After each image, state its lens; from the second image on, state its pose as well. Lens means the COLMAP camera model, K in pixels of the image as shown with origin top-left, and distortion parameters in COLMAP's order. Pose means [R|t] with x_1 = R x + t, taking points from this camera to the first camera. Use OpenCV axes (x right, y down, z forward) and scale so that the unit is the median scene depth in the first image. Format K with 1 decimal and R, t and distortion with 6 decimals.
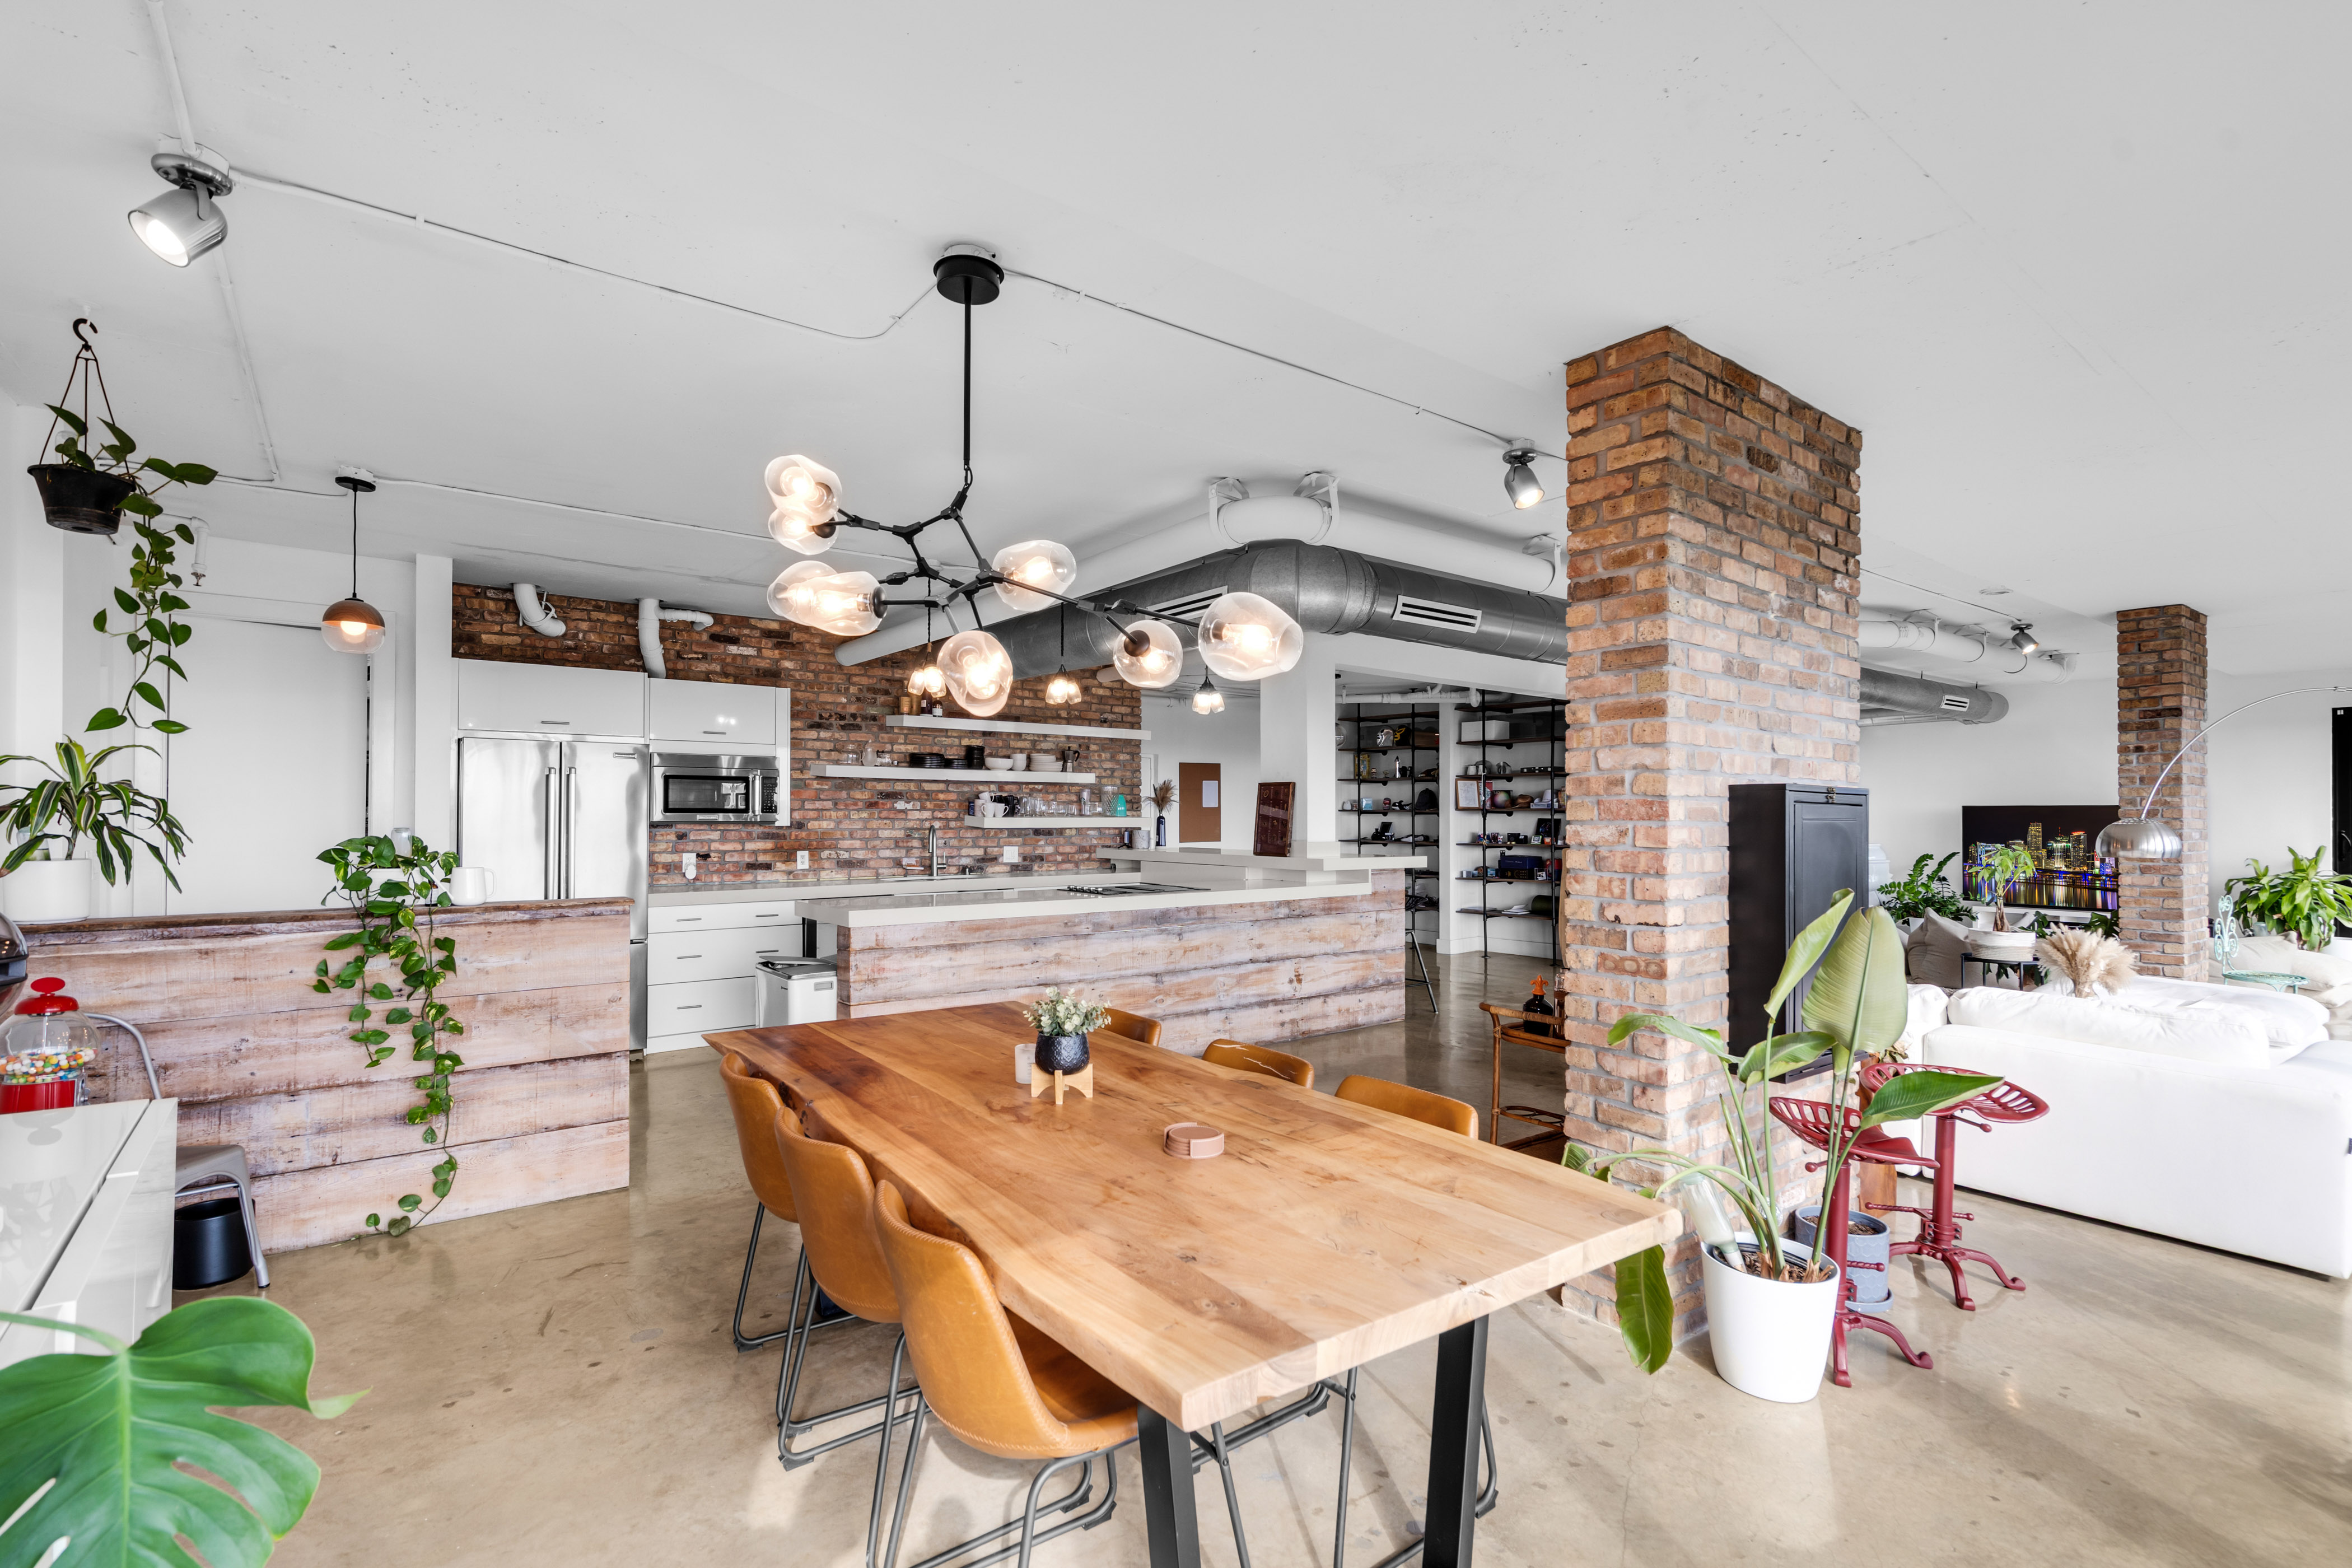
lens RADIAL K [[1080.1, 0, 1182.3], [0, 1080.1, 815.5], [0, 0, 1]] dist [0.001030, 0.000508]
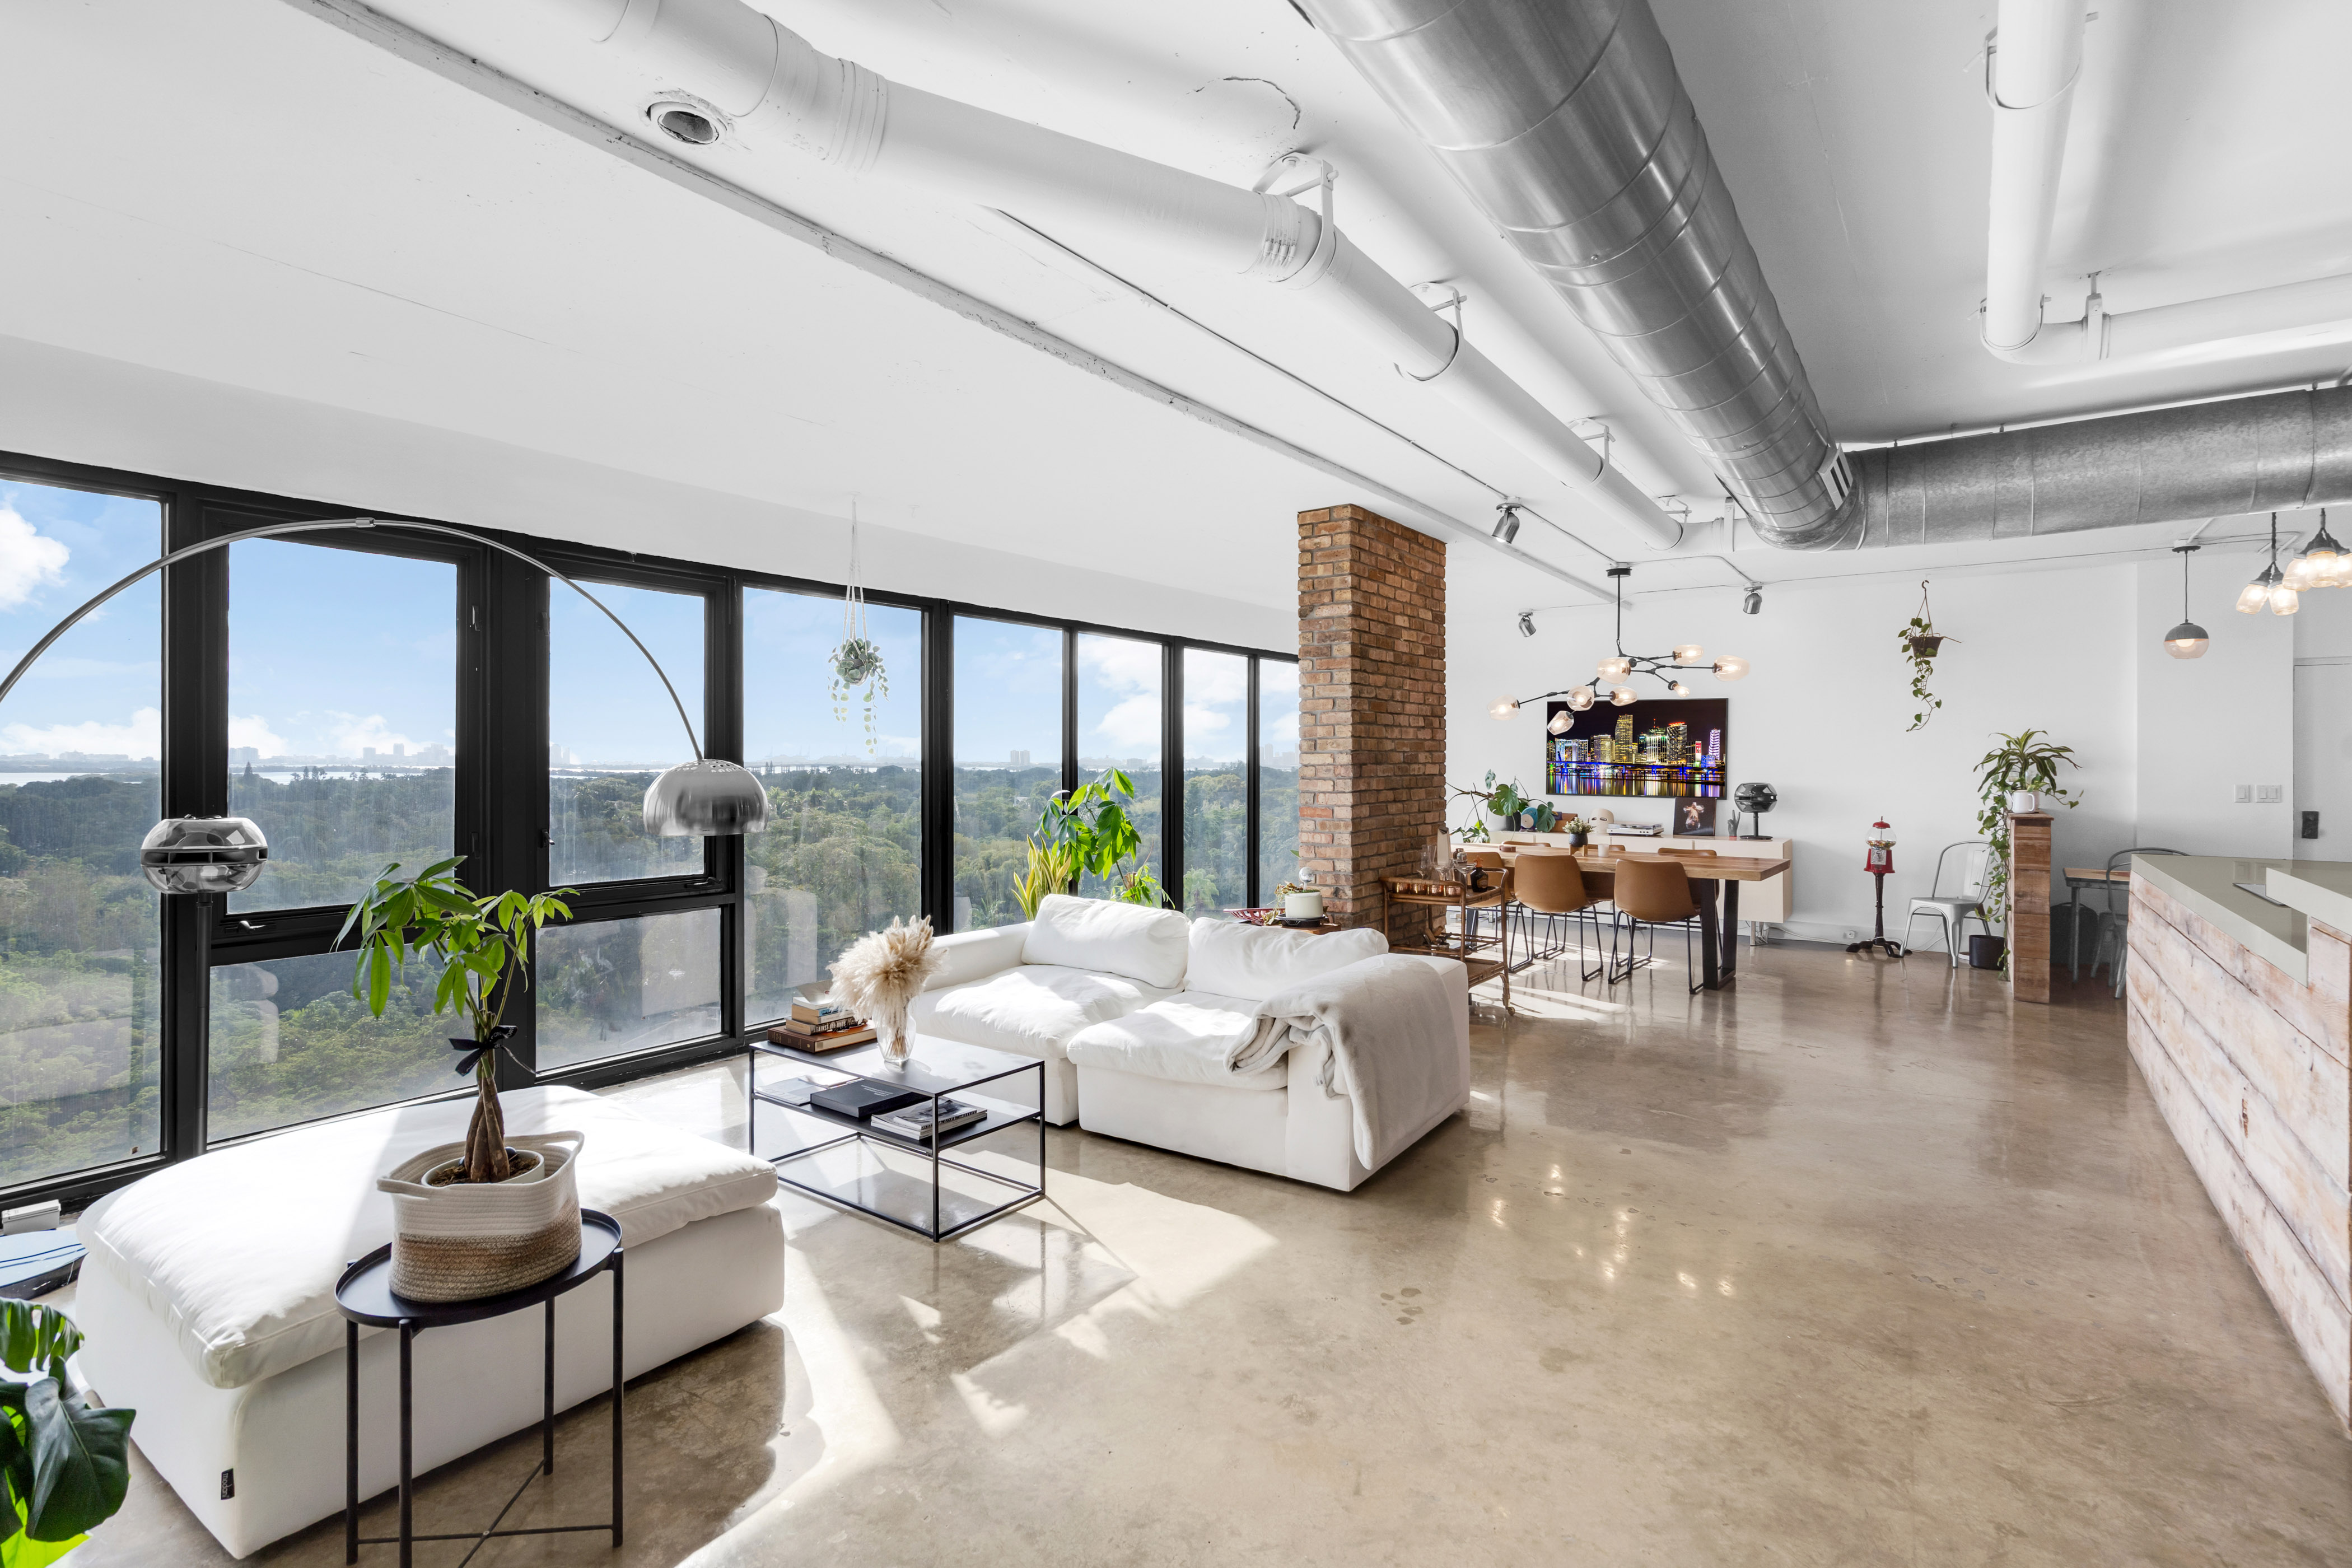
lens RADIAL K [[1093.2, 0, 1181.2], [0, 1093.2, 758.1], [0, 0, 1]] dist [0.001011, 0.000458]
pose [[-0.956580, -0.005452, -0.291420, 0.537879], [-0.005468, 0.999985, -0.000761, 0.000850], [0.291419, 0.000866, -0.956595, 1.058035]]
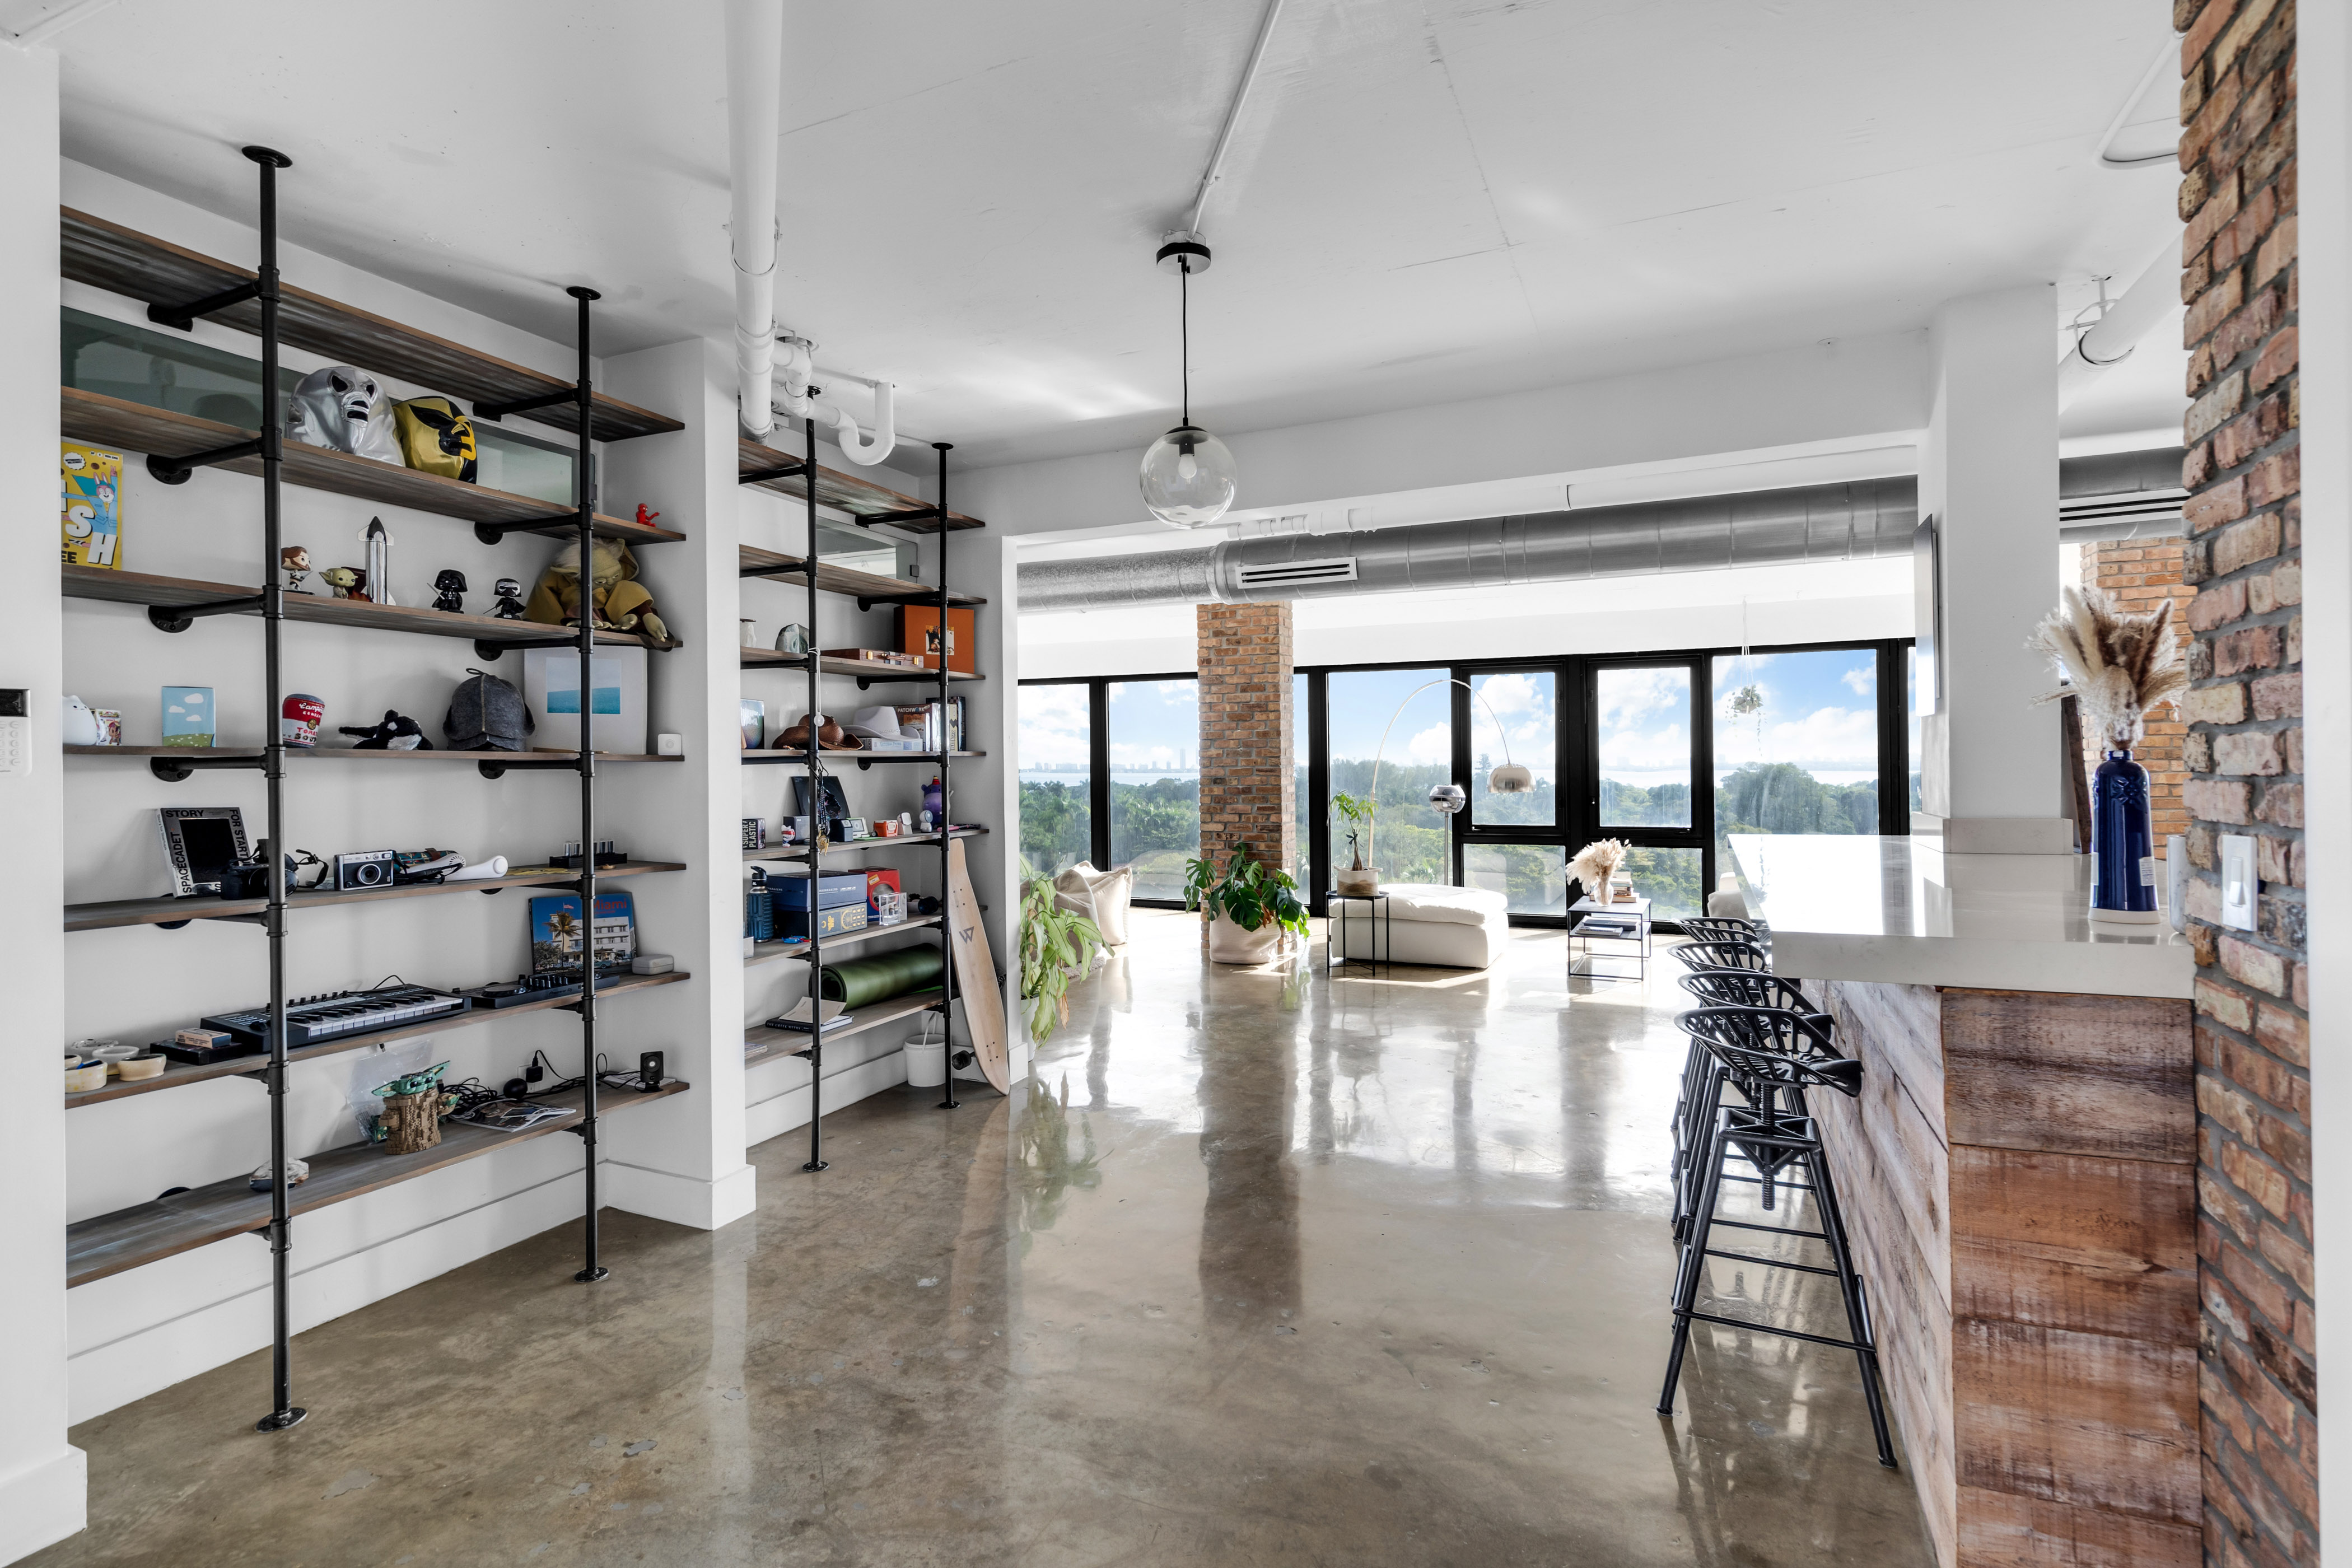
lens RADIAL K [[1125.7, 0, 1184.7], [0, 1125.7, 761.7], [0, 0, 1]] dist [0.000052, 0.000556]
pose [[-0.484693, 0.005818, 0.874665, -0.113145], [0.010047, 0.999949, -0.001083, -0.000712], [-0.874626, 0.008262, -0.484727, 1.358869]]
